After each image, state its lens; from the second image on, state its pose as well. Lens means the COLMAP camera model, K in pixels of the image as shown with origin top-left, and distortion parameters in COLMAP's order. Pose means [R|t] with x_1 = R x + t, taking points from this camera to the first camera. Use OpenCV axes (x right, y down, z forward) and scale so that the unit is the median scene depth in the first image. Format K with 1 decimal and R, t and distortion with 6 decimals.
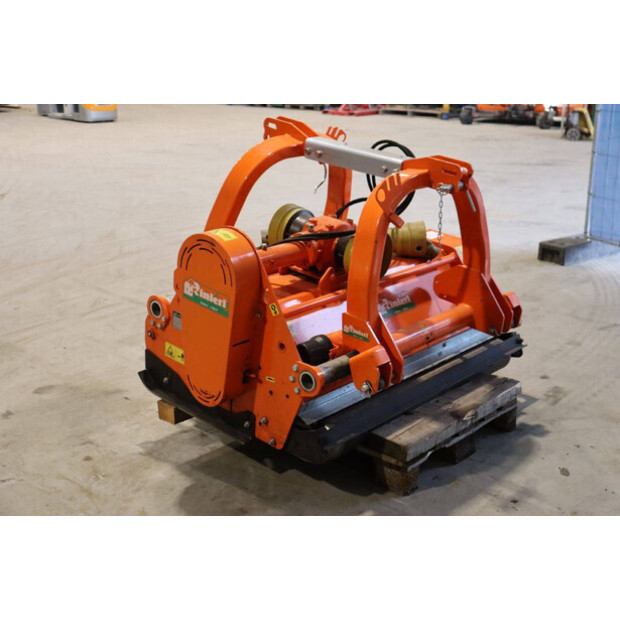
lens RADIAL K [[843.7, 0, 310.9], [0, 843.7, 304.6], [0, 0, 1]] dist [0.002756, 0.000000]
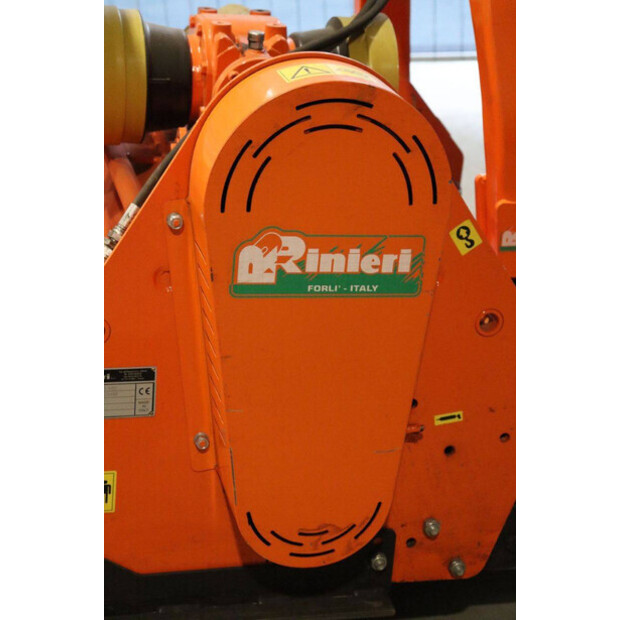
lens RADIAL K [[1383.1, 0, 311.0], [0, 1383.1, 315.5], [0, 0, 1]] dist [0.314772, 0.000000]
pose [[0.577349, -0.336054, 0.744134, -0.555009], [0.274879, 0.938173, 0.210413, -0.110935], [-0.768836, 0.083065, 0.634028, 0.641012]]
